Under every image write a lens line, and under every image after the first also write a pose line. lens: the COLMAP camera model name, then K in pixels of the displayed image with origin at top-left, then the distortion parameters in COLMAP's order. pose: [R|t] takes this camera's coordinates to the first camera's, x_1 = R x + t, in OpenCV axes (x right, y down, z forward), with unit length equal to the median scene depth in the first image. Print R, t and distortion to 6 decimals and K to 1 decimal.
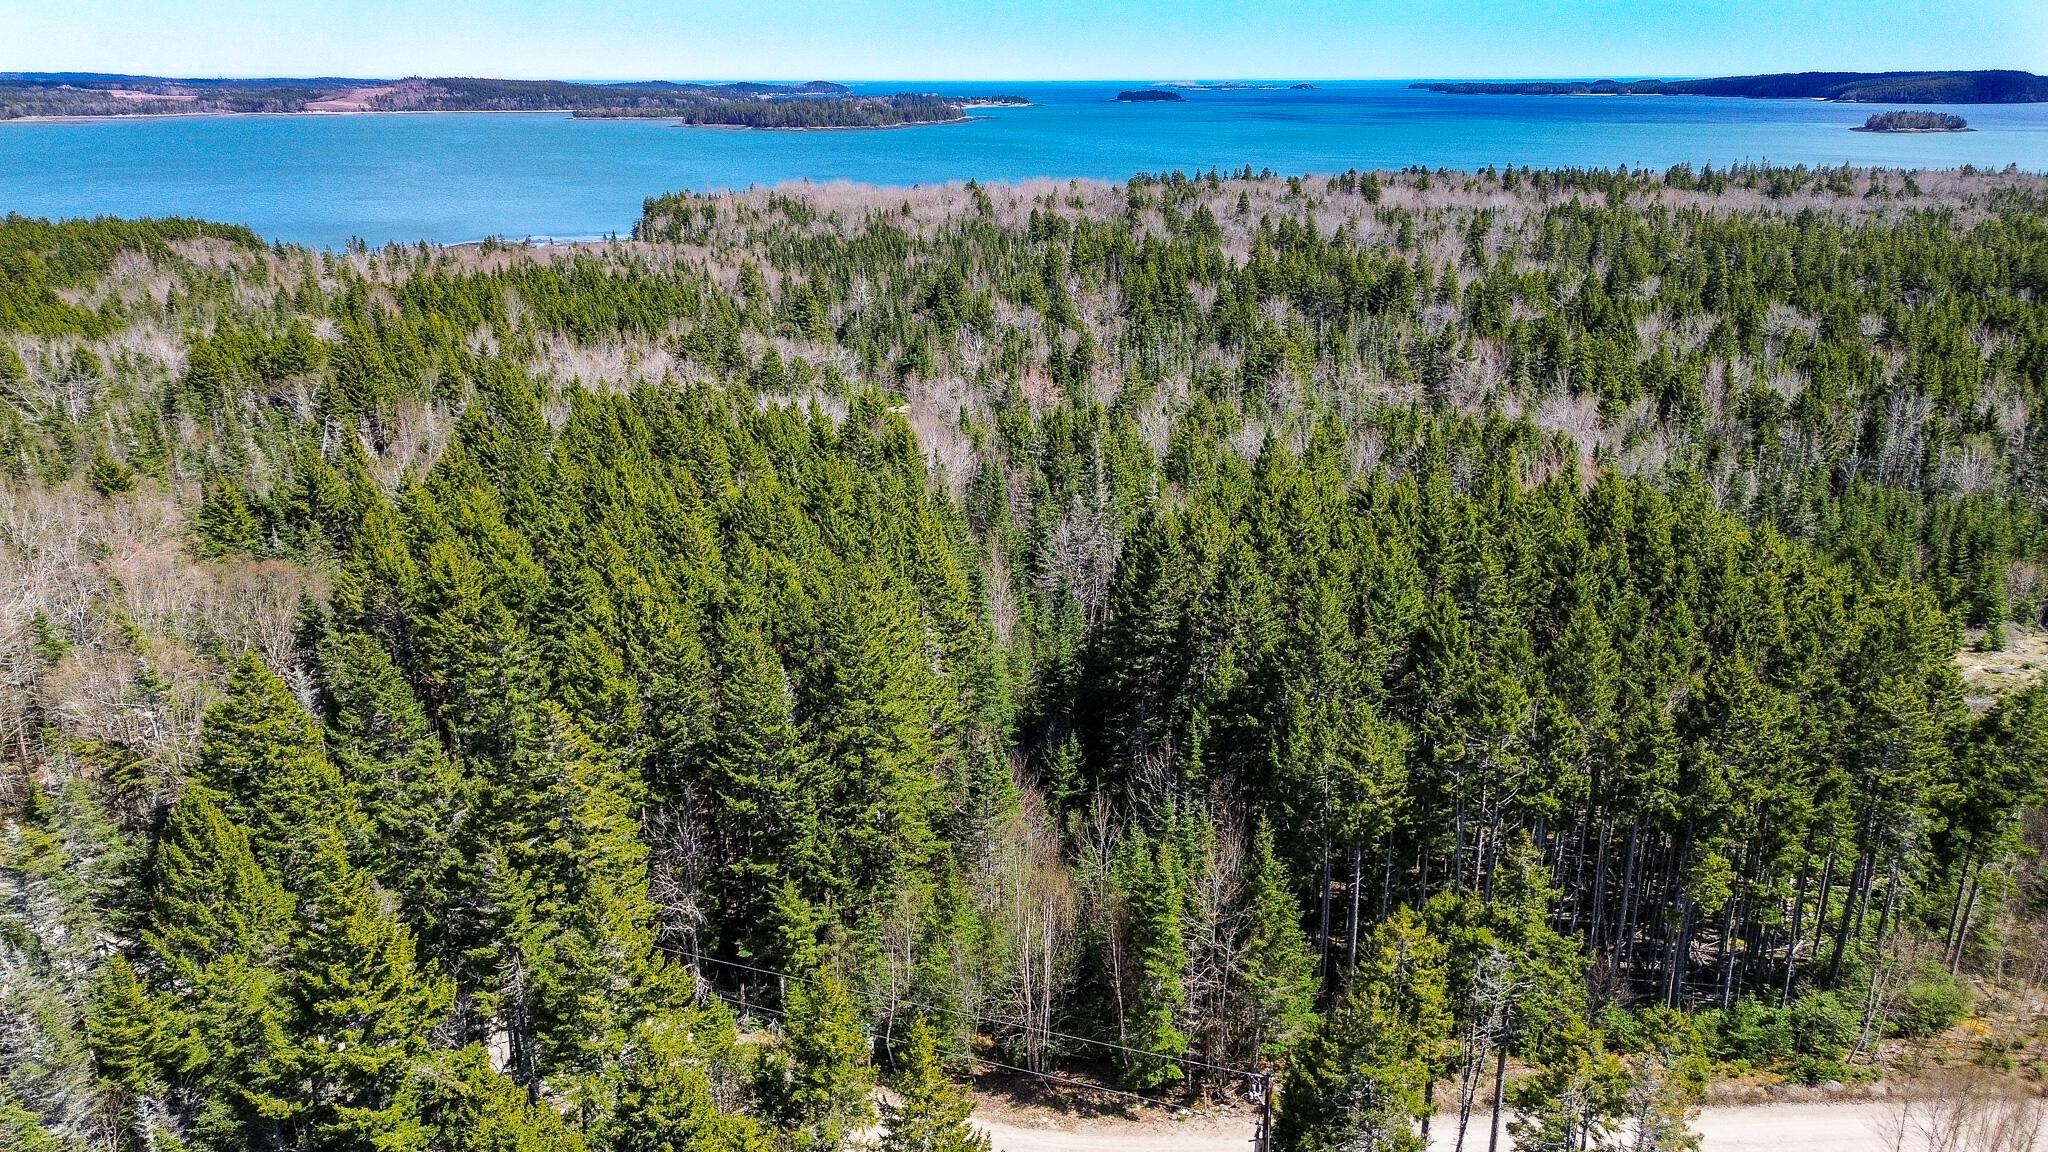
lens RADIAL K [[1451.5, 0, 1029.5], [0, 1451.5, 581.6], [0, 0, 1]] dist [0.071477, -0.069184]
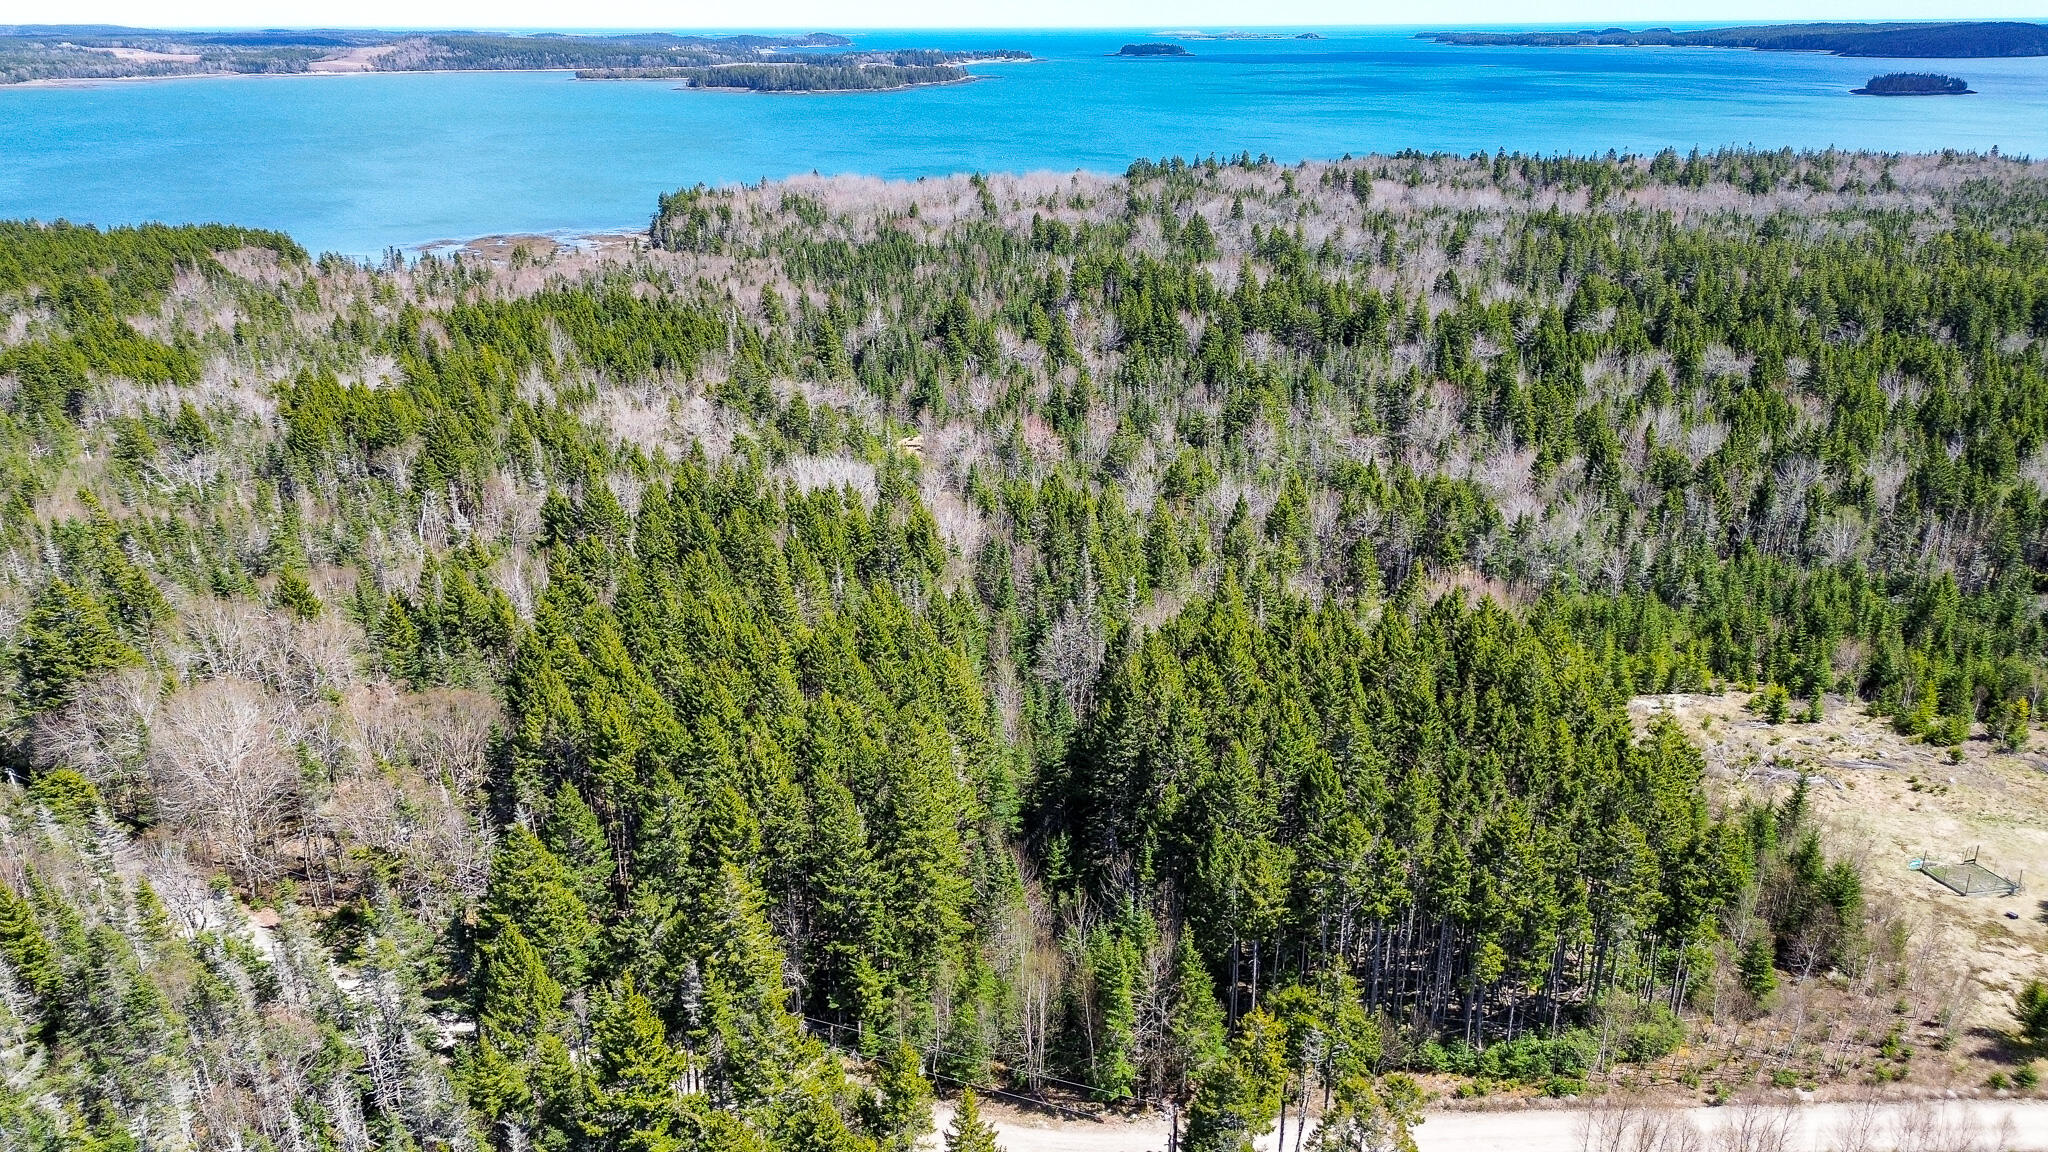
lens RADIAL K [[1450.3, 0, 1030.4], [0, 1450.3, 585.1], [0, 0, 1]] dist [0.070438, -0.067274]
pose [[0.999998, -0.001184, -0.001873, 0.001385], [0.001248, 0.999405, 0.034466, -0.084979], [0.001831, -0.034468, 0.999404, -0.173367]]
